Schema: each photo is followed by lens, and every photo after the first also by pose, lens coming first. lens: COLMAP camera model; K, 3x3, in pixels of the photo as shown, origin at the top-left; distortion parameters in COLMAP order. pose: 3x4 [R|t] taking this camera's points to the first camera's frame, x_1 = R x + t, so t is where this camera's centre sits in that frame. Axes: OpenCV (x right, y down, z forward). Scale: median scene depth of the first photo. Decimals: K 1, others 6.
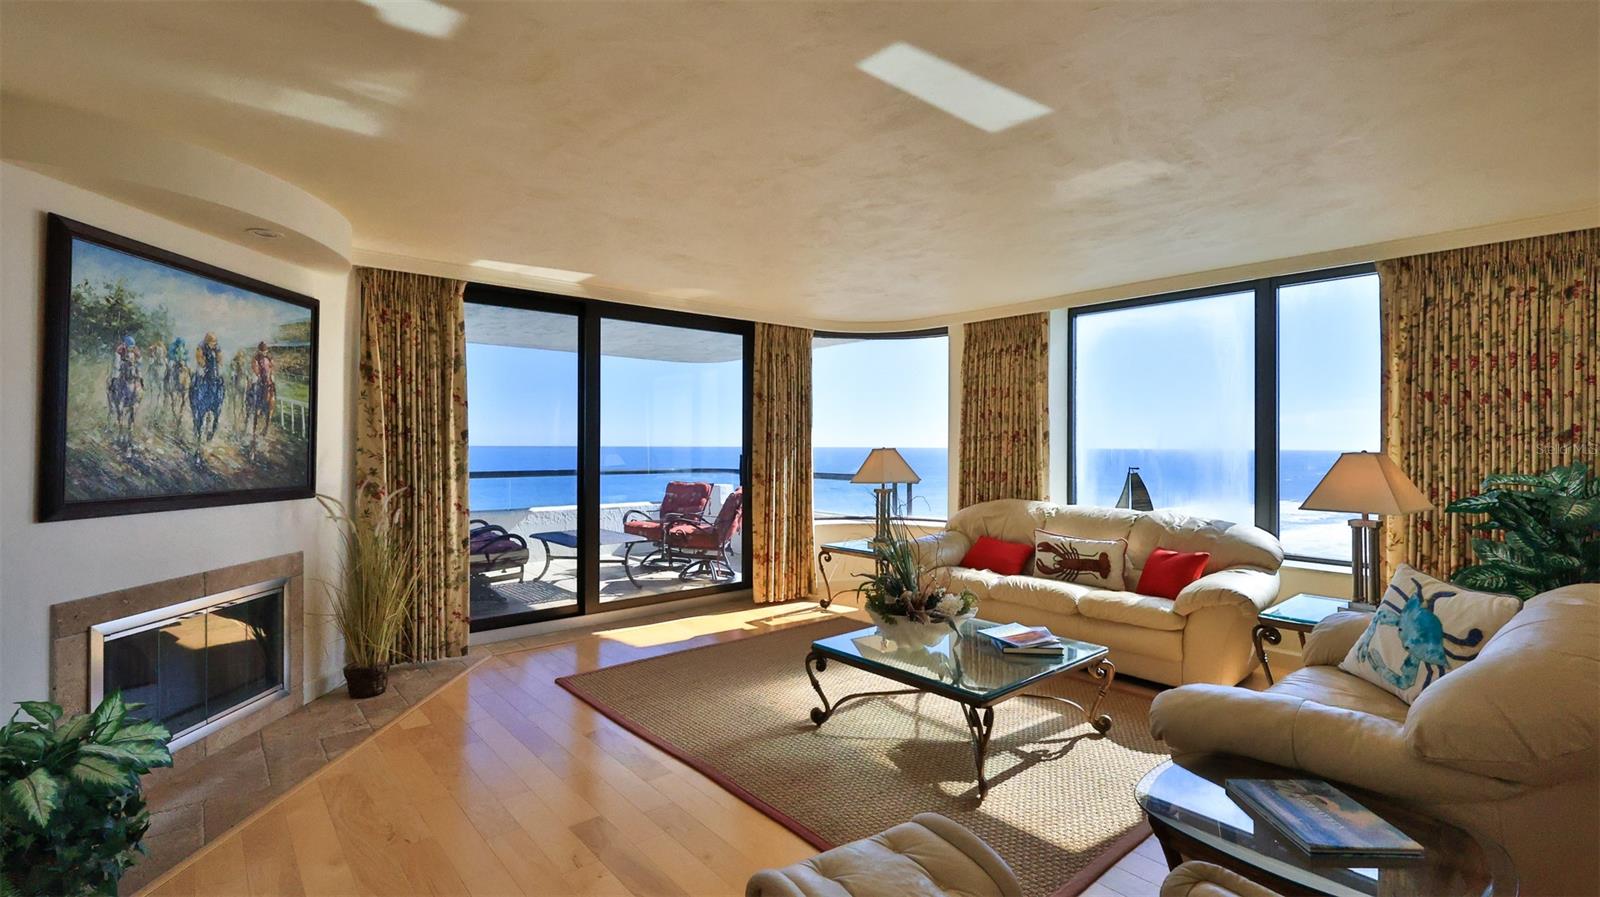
lens RADIAL K [[707.7, 0, 794.6], [0, 707.7, 441.3], [0, 0, 1]] dist [-0.000063, -0.000075]
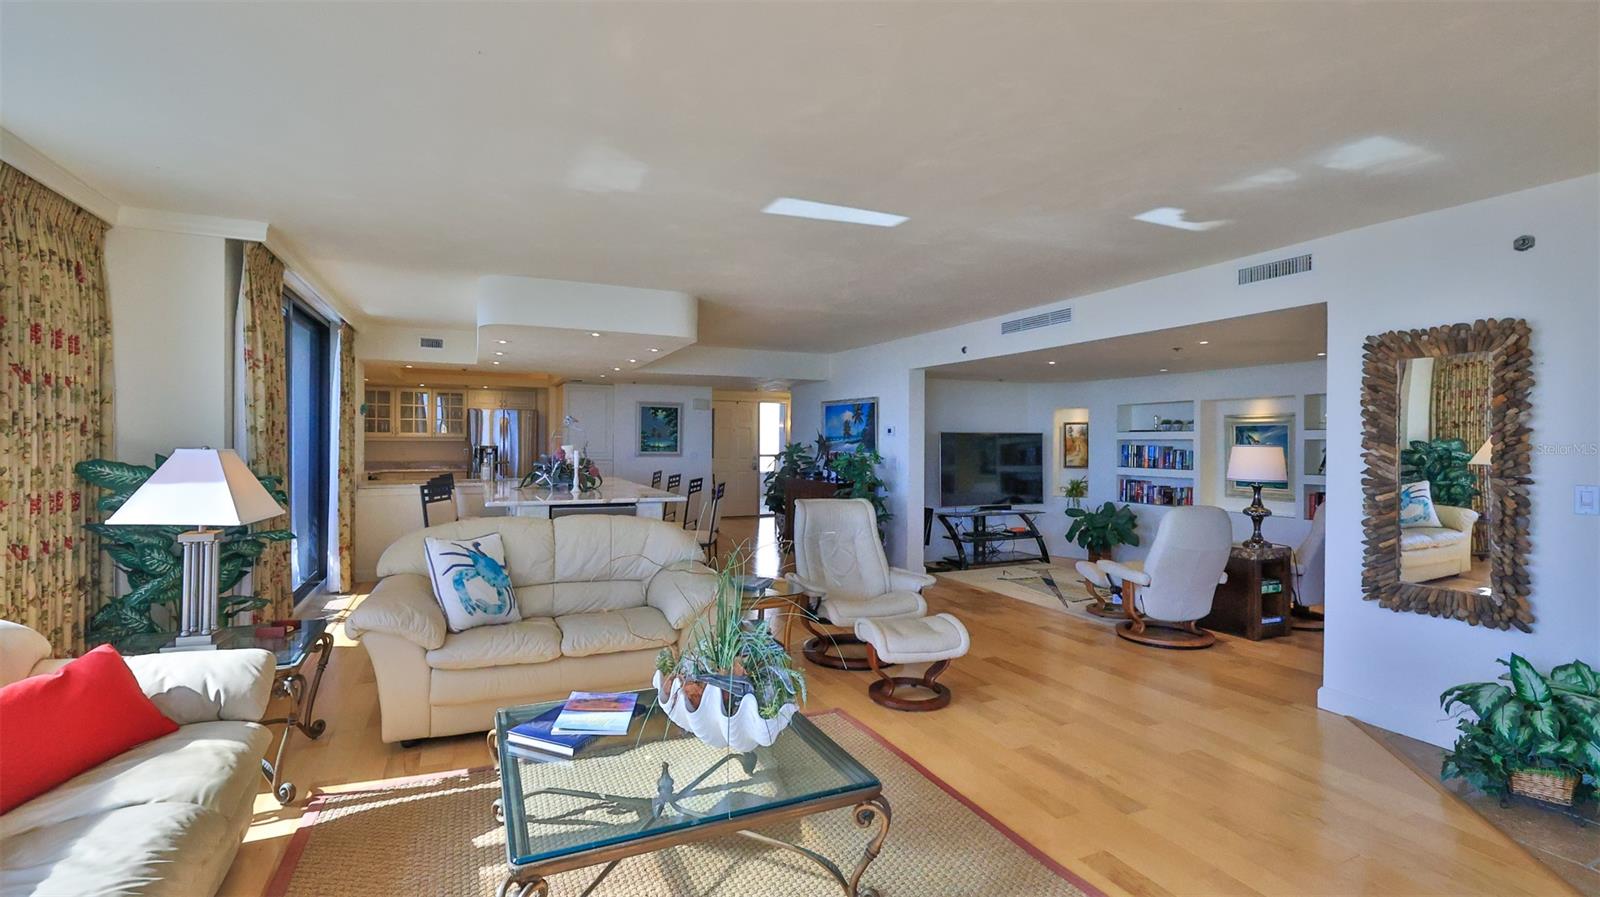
lens RADIAL K [[707.7, 0, 796.1], [0, 707.7, 440.4], [0, 0, 1]] dist [-0.000063, -0.000075]
pose [[-0.963705, -0.010235, 0.266775, -0.061569], [-0.011321, 0.999933, -0.002533, 0.000325], [-0.266731, -0.005462, -0.963756, 1.550401]]
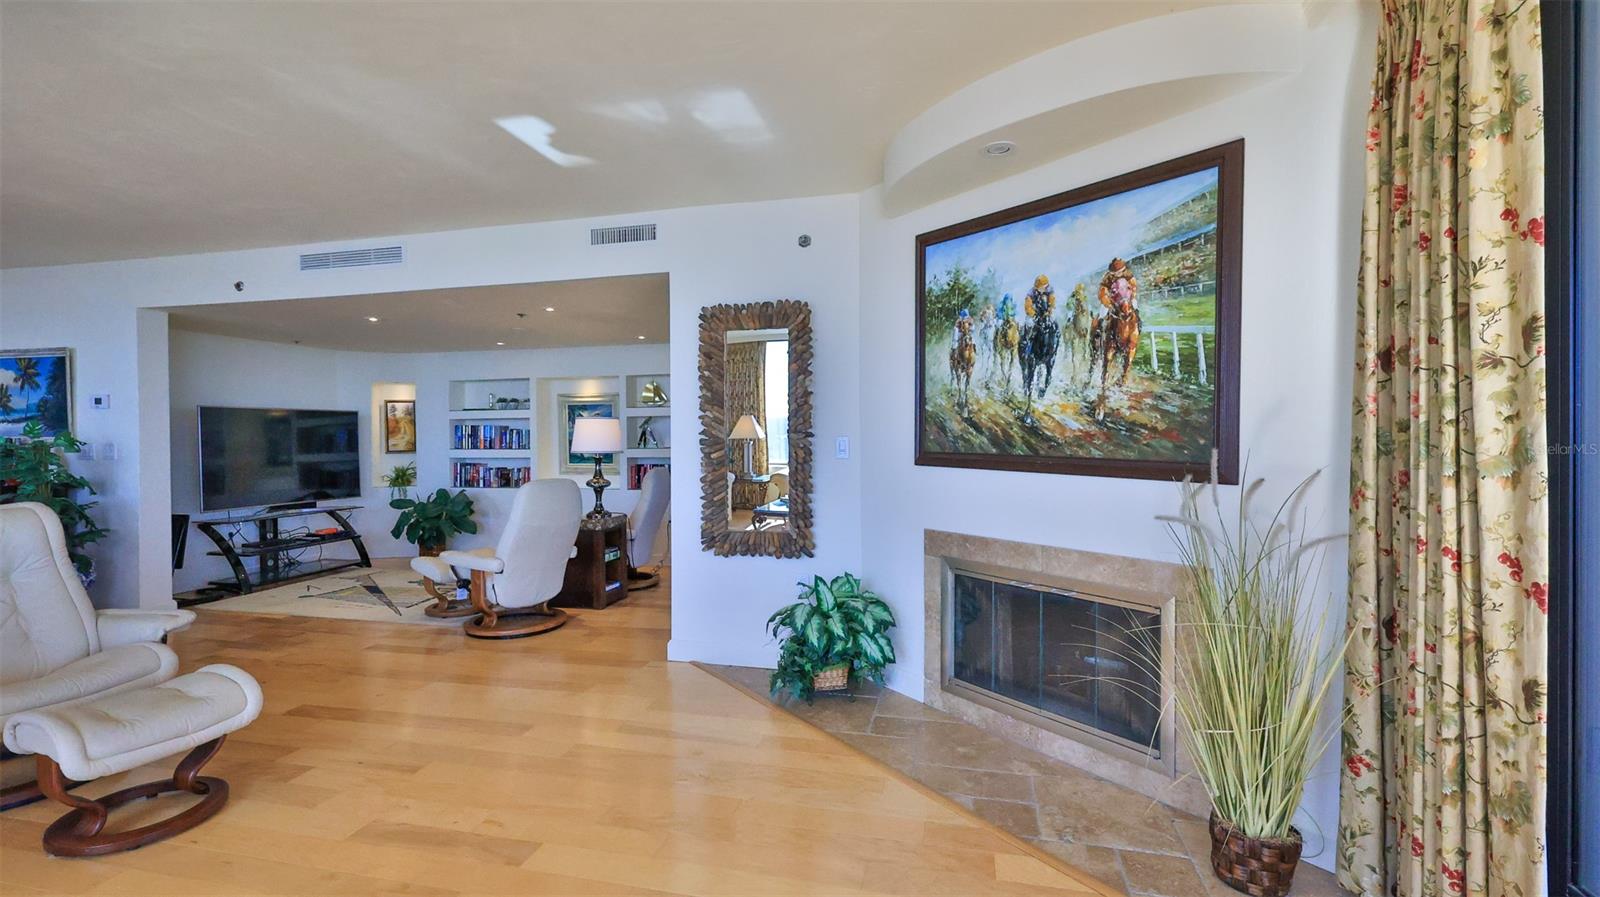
lens RADIAL K [[707.7, 0, 794.2], [0, 707.7, 443.1], [0, 0, 1]] dist [-0.000063, -0.000075]
pose [[-0.808335, 0.007128, -0.588680, -0.047407], [0.004568, 0.999973, 0.005836, 0.042807], [0.588706, 0.002029, -0.808345, 1.332739]]
